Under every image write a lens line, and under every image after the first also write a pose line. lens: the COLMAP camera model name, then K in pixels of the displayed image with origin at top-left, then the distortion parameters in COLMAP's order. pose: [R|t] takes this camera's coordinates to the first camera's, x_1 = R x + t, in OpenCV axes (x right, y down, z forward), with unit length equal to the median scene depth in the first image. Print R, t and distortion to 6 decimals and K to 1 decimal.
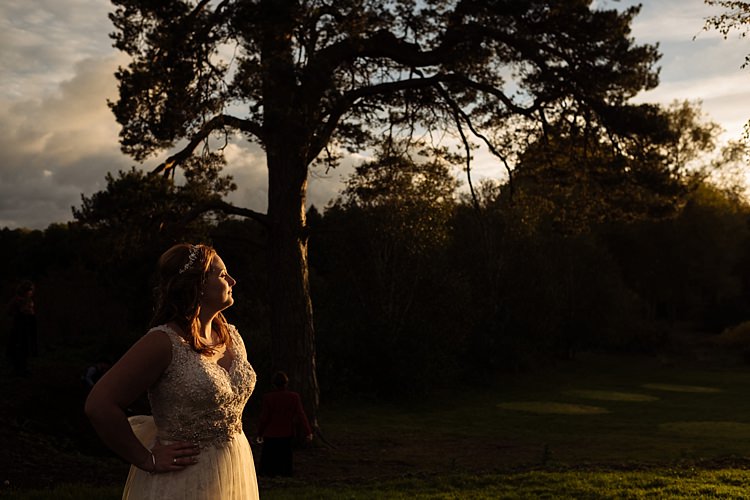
lens RADIAL K [[768.6, 0, 375.0], [0, 768.6, 251.3], [0, 0, 1]] dist [0.013624, 0.000000]
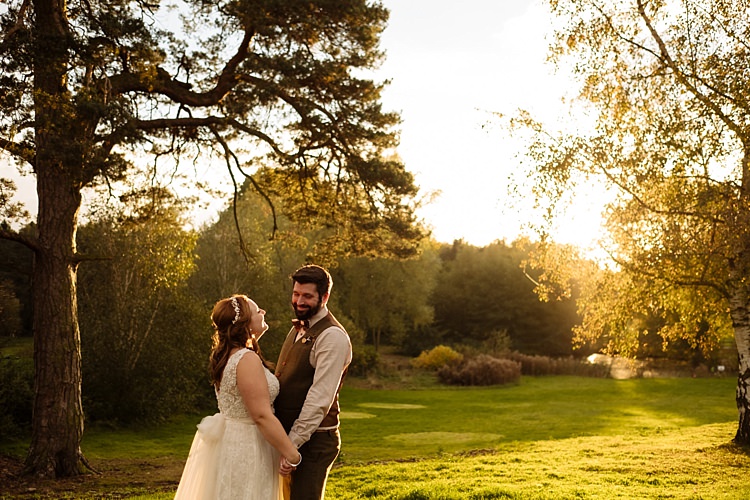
lens RADIAL K [[768.6, 0, 375.0], [0, 768.6, 249.7], [0, 0, 1]] dist [0.013624, 0.000000]
pose [[0.929852, 0.040460, 0.365702, -0.081709], [-0.027534, 0.998800, -0.040495, -0.005632], [-0.366902, 0.027585, 0.929851, -0.067954]]
